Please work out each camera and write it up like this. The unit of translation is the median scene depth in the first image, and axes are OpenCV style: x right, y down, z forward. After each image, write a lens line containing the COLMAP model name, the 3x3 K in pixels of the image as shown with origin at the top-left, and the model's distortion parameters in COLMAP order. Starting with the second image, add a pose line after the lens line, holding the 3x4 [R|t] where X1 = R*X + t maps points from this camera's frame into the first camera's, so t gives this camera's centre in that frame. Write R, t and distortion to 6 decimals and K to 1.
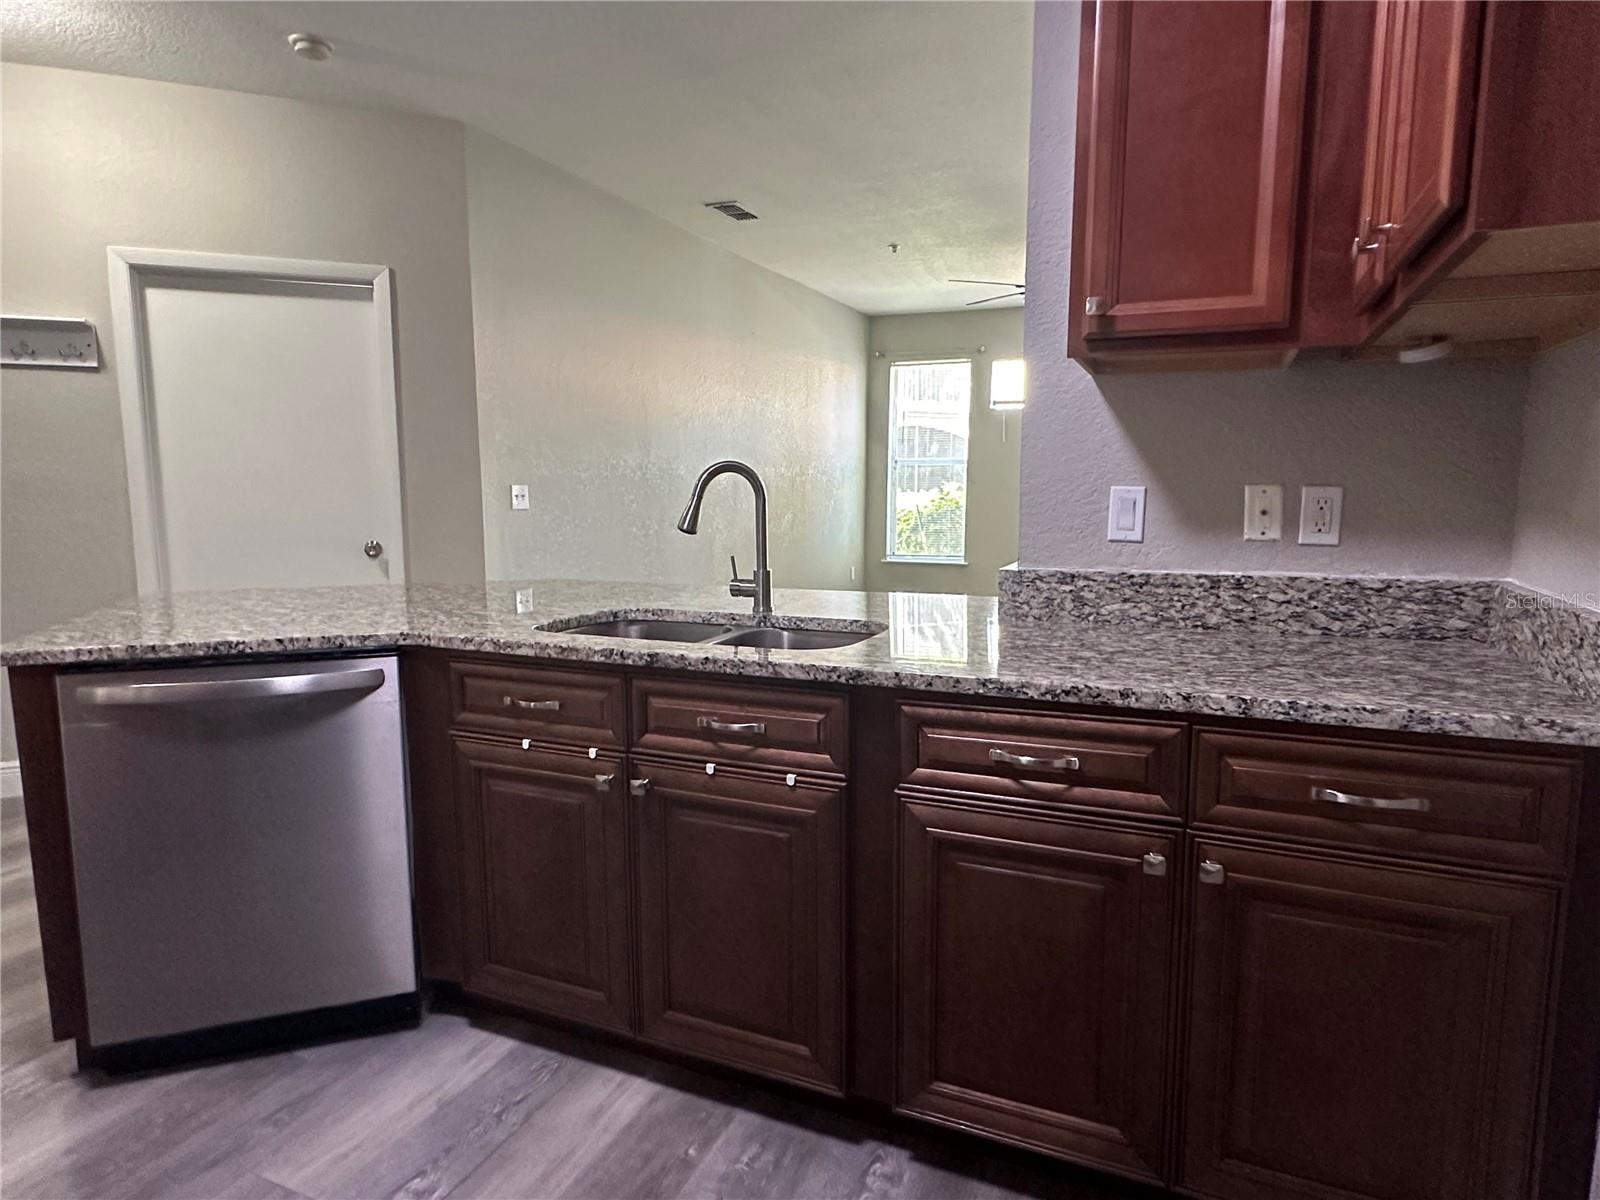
lens RADIAL K [[932.4, 0, 800.3], [0, 932.4, 611.1], [0, 0, 1]] dist [-0.005695, -0.001097]
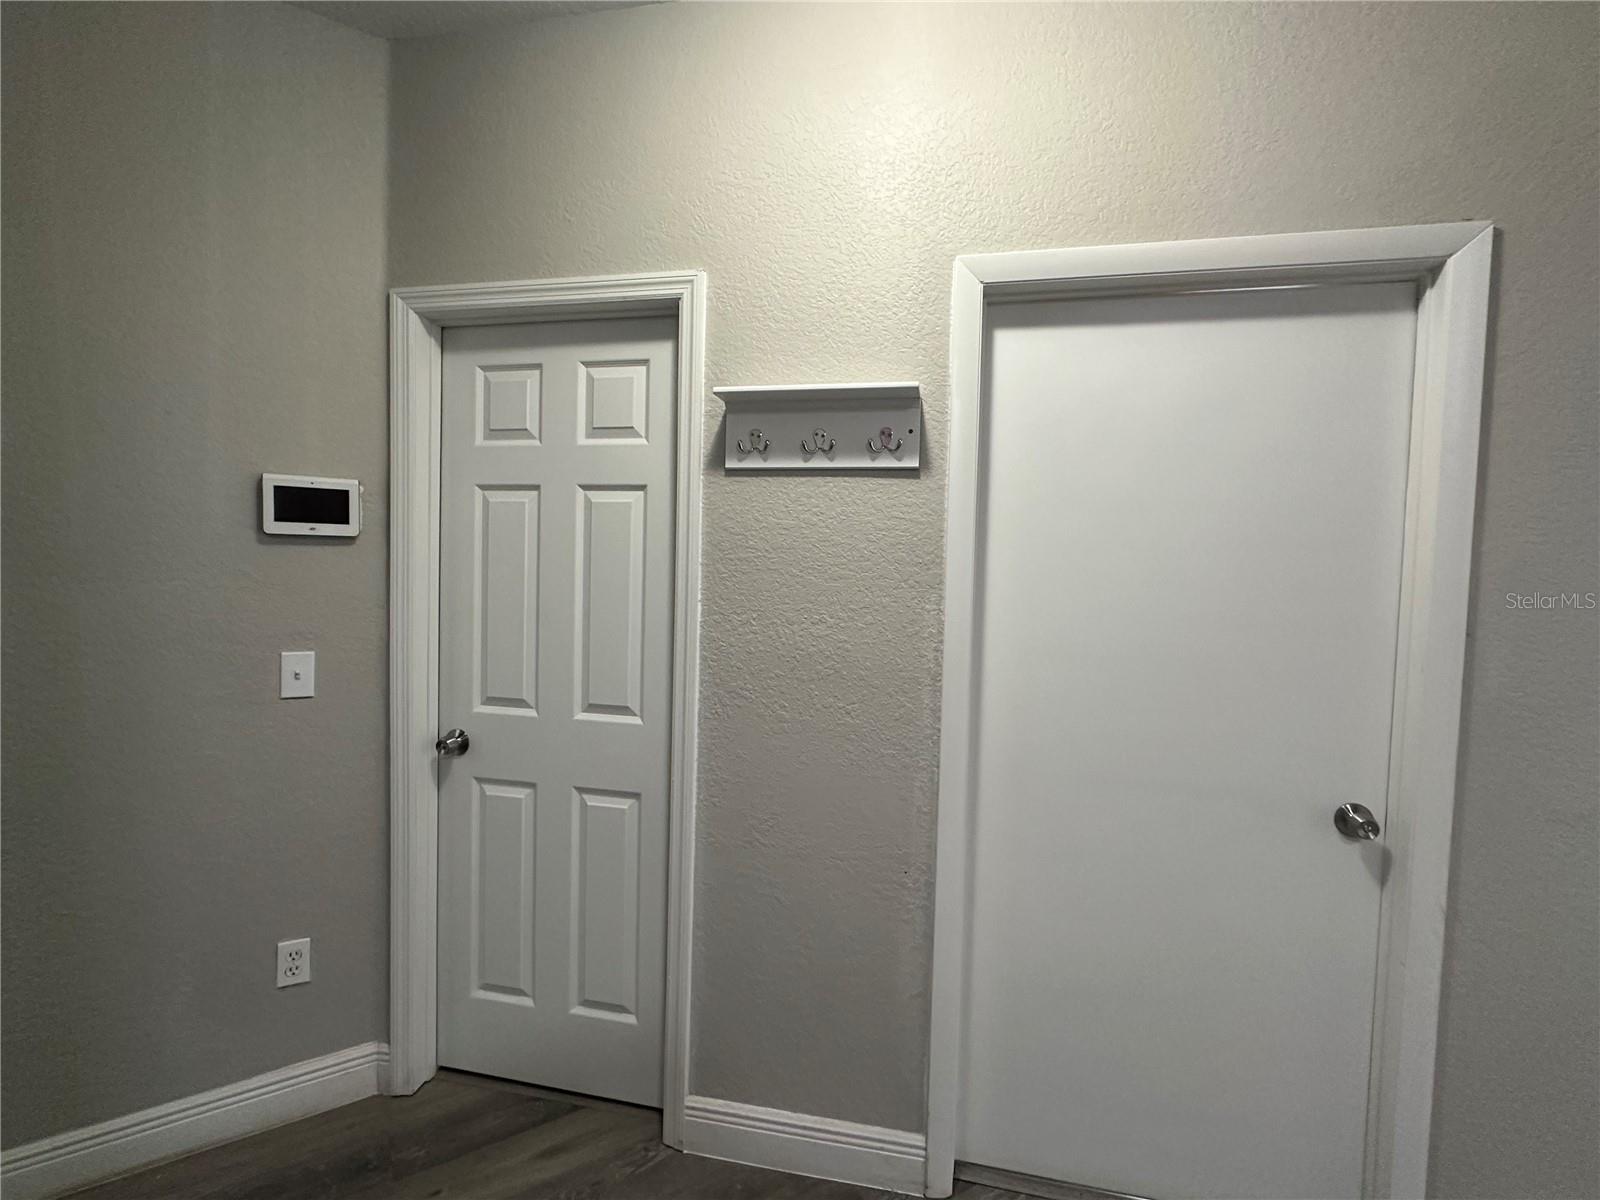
lens RADIAL K [[743.7, 0, 796.2], [0, 743.7, 603.1], [0, 0, 1]] dist [-0.000154, -0.000123]
pose [[0.838281, 0.049834, -0.542956, -0.563502], [-0.096457, 0.993662, -0.057721, -0.145473], [0.536638, 0.100758, 0.837775, 0.580766]]
